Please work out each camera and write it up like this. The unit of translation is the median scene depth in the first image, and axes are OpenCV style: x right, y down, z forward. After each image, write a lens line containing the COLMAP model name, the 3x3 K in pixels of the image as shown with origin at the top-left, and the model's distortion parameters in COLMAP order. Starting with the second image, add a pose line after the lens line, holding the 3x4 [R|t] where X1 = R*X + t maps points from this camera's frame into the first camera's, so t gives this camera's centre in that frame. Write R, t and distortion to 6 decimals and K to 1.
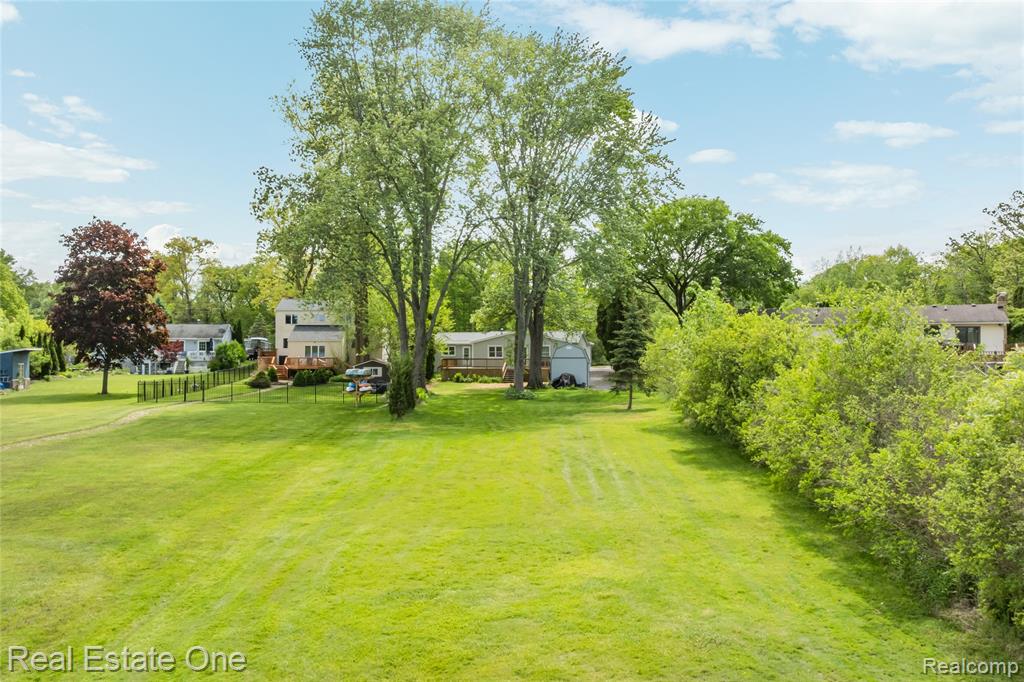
lens RADIAL K [[853.1, 0, 519.0], [0, 853.1, 337.2], [0, 0, 1]] dist [-0.022934, -0.015566]
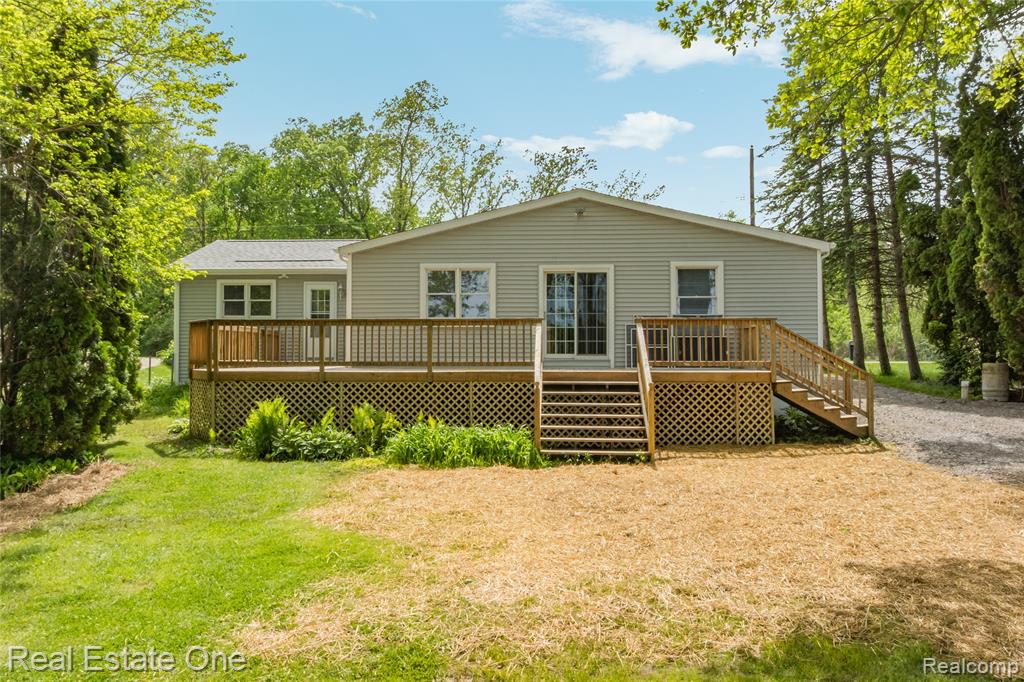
lens RADIAL K [[853.1, 0, 519.0], [0, 853.1, 337.2], [0, 0, 1]] dist [-0.022934, -0.015566]
pose [[0.986813, 0.004984, 0.161785, -0.057081], [-0.005493, 0.999981, 0.002702, 0.032912], [-0.161769, -0.003555, 0.986822, 0.954214]]
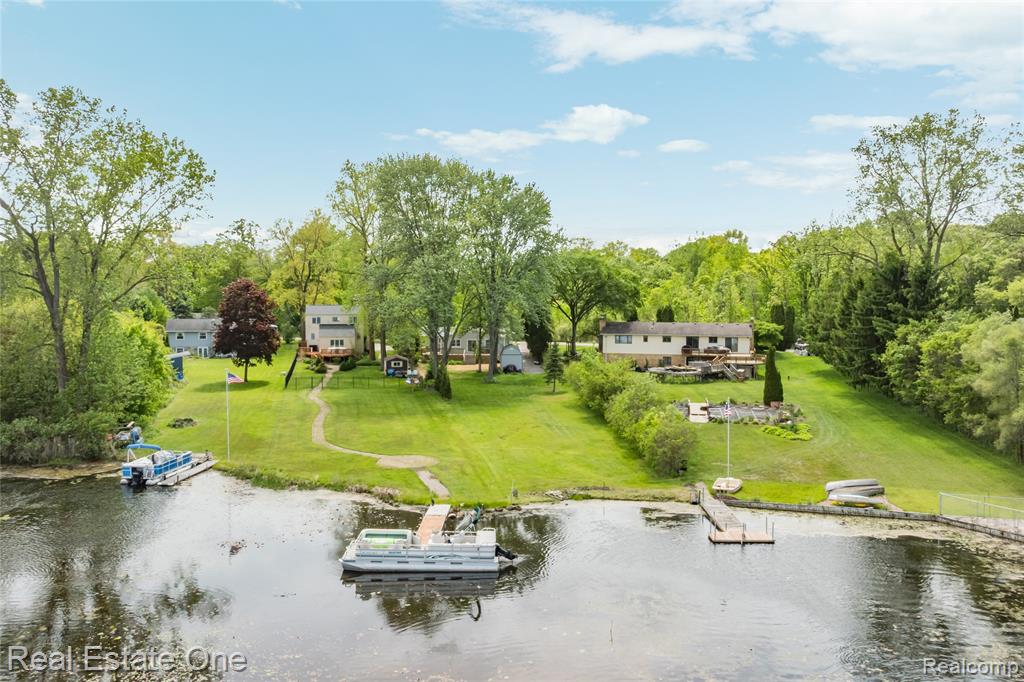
lens RADIAL K [[853.1, 0, 519.0], [0, 853.1, 337.2], [0, 0, 1]] dist [-0.022934, -0.015566]
pose [[0.989869, -0.004651, 0.141906, -0.161906], [-0.005790, 0.997309, 0.073077, -0.129977], [-0.141864, -0.073159, 0.987179, -0.662415]]
